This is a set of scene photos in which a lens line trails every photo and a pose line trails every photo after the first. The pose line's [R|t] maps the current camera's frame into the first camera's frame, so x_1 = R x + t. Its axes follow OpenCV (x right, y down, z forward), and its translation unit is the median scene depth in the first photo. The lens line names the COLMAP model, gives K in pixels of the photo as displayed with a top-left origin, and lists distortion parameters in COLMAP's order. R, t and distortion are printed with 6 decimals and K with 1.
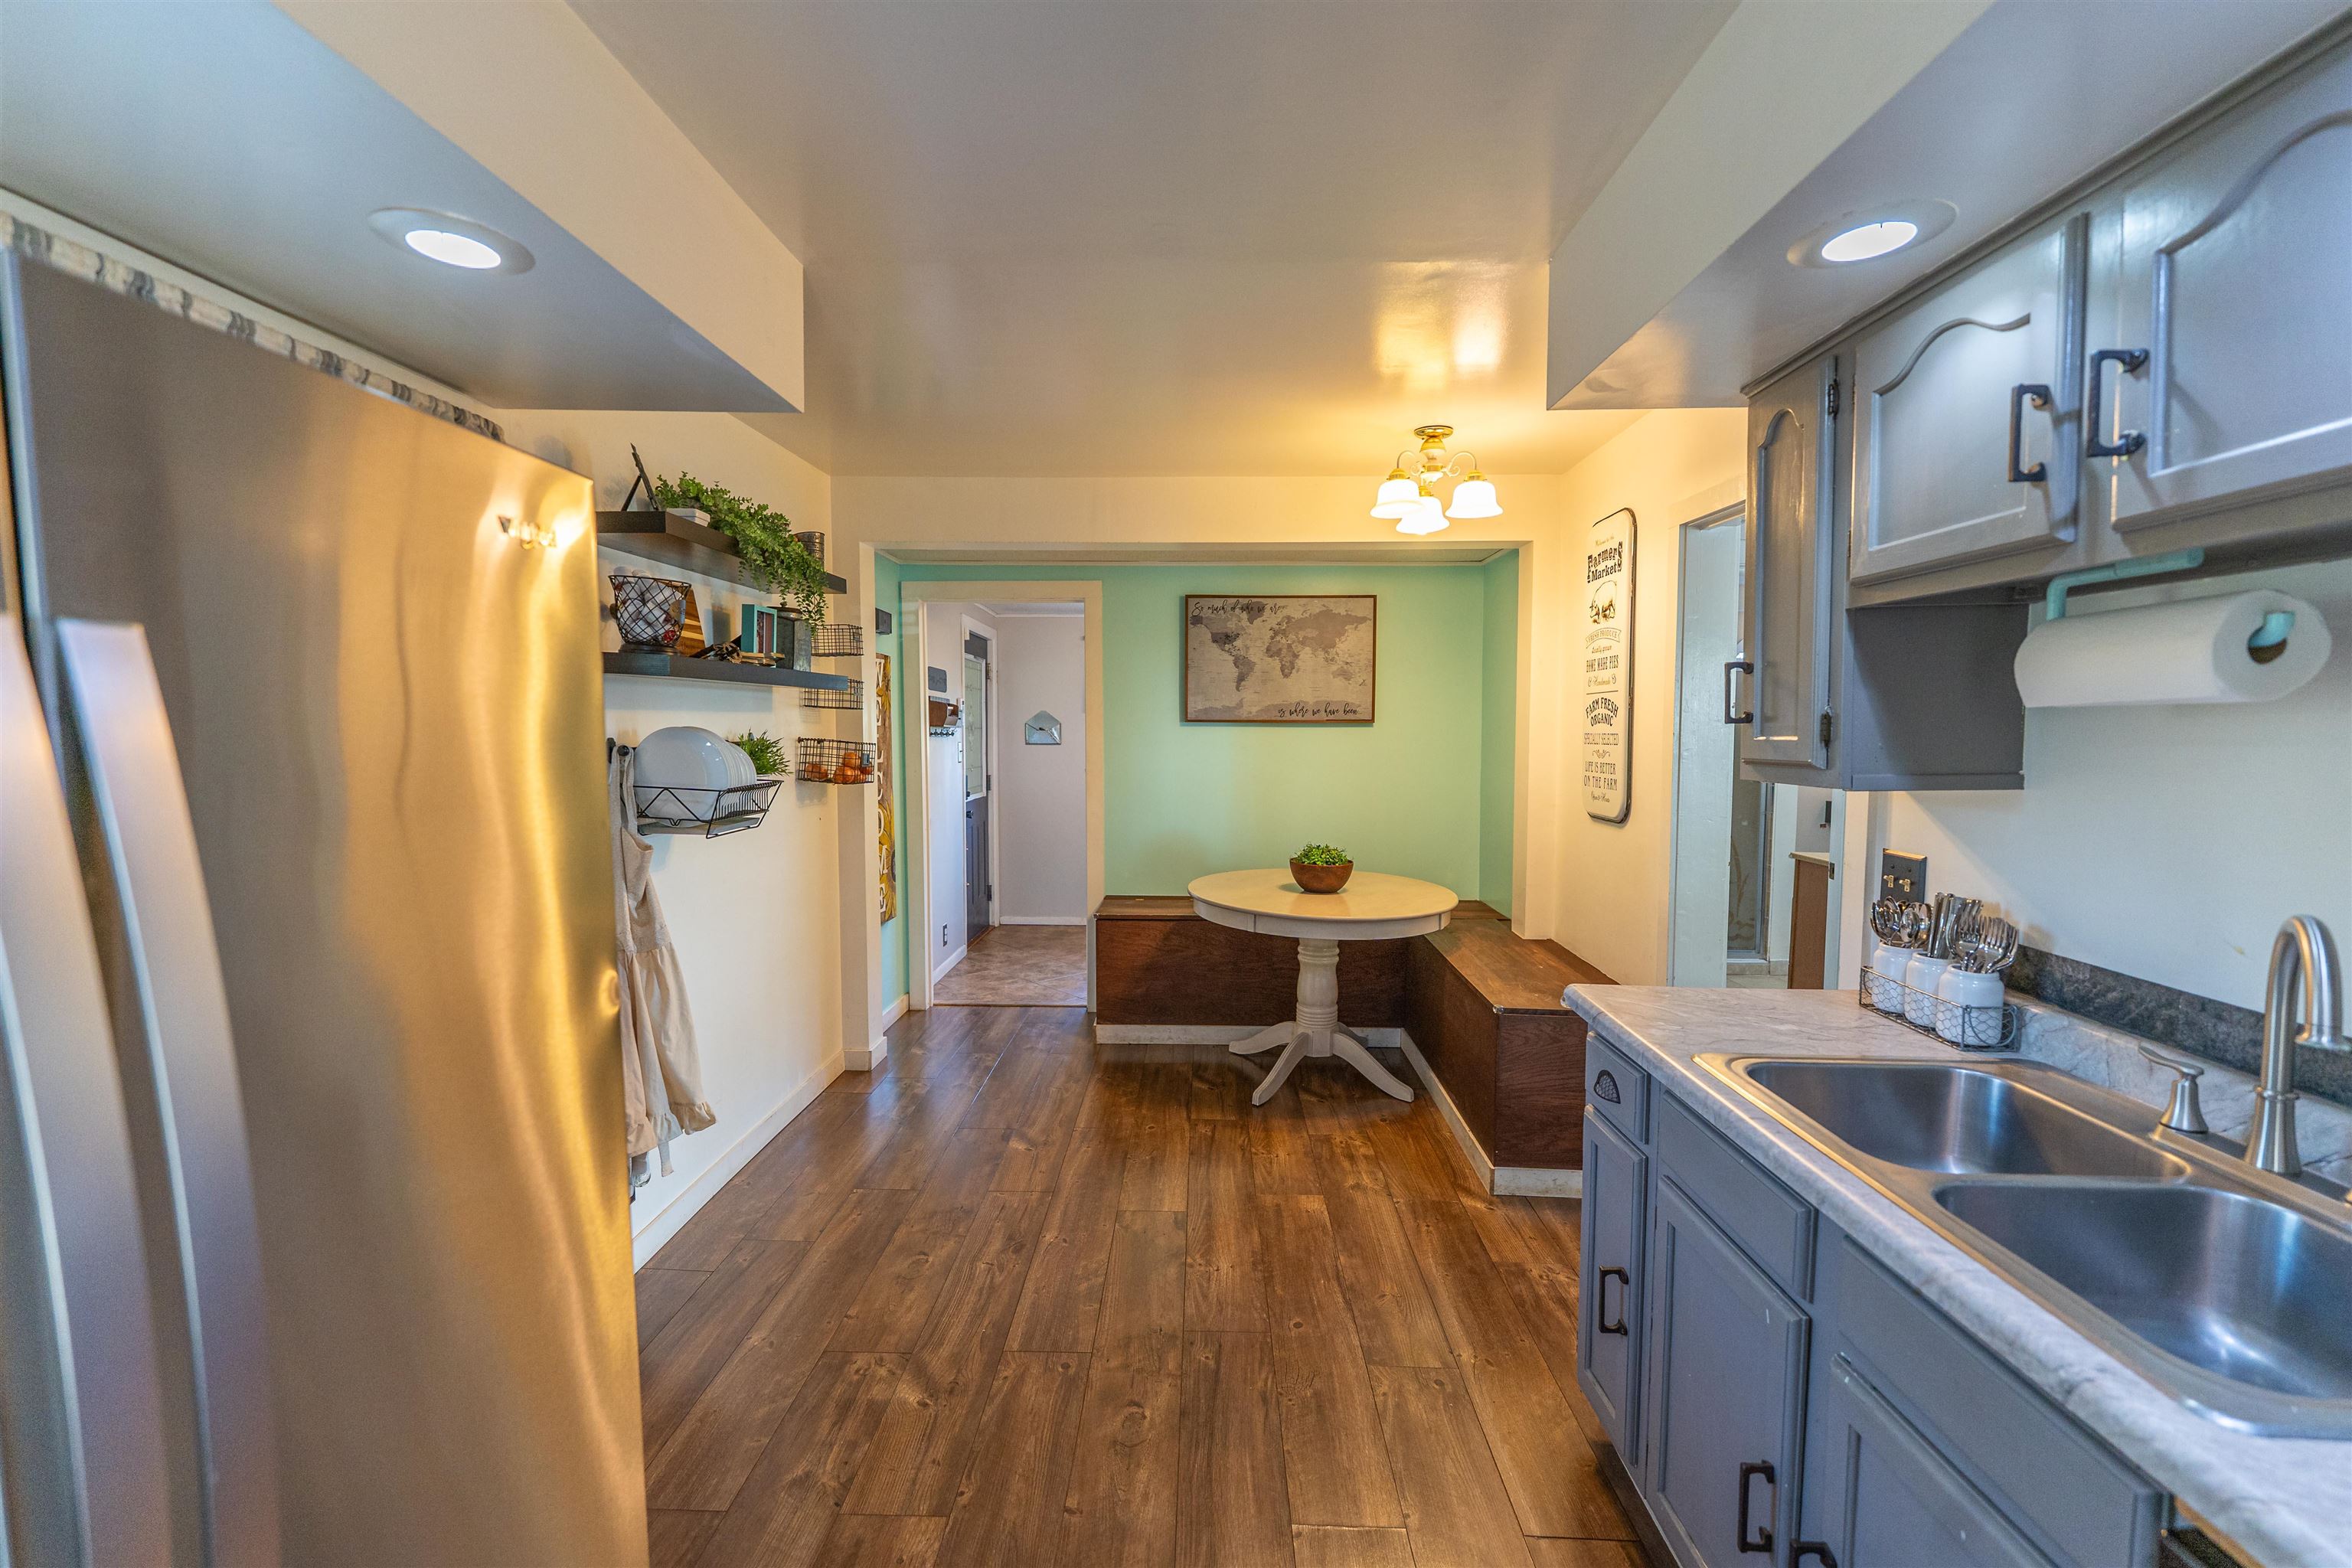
lens RADIAL K [[942.8, 0, 1177.4], [0, 942.8, 788.8], [0, 0, 1]] dist [-0.000501, 0.000075]
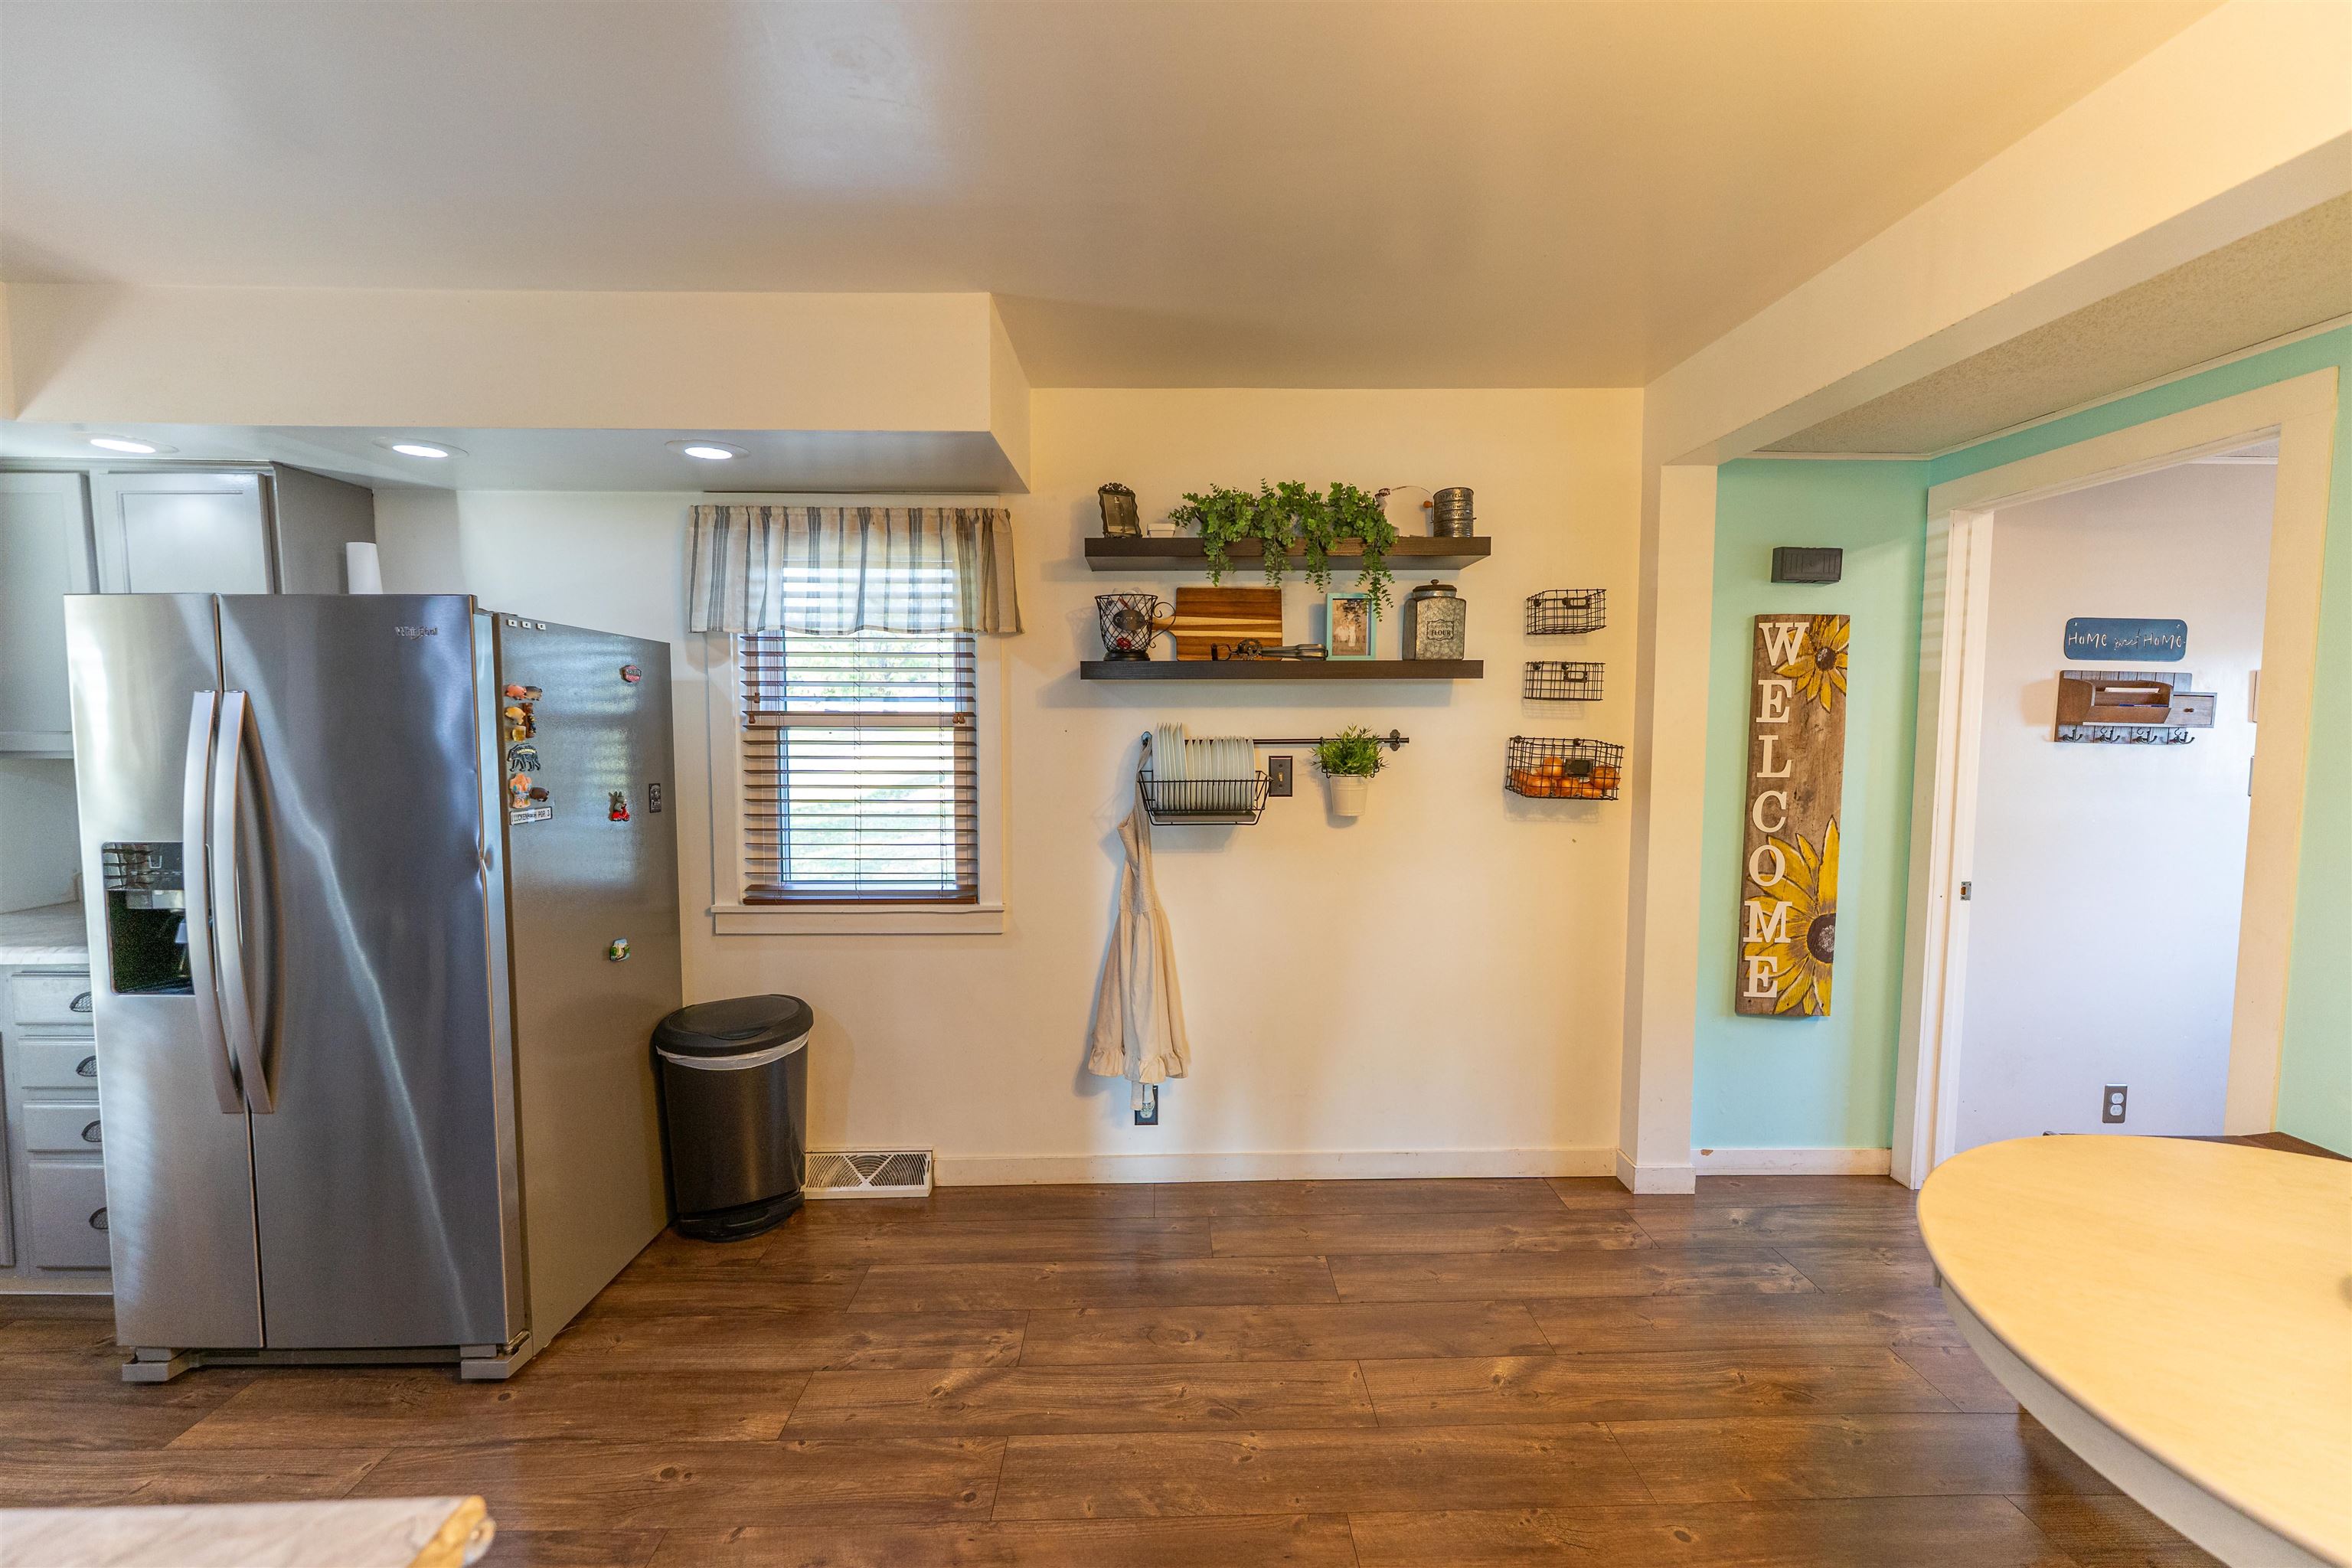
lens RADIAL K [[942.8, 0, 1177.4], [0, 942.8, 788.8], [0, 0, 1]] dist [-0.000501, 0.000075]
pose [[0.061625, 0.070865, -0.995580, 0.654810], [-0.063829, 0.995714, 0.066924, -0.072496], [0.996056, 0.059423, 0.065884, 1.061013]]
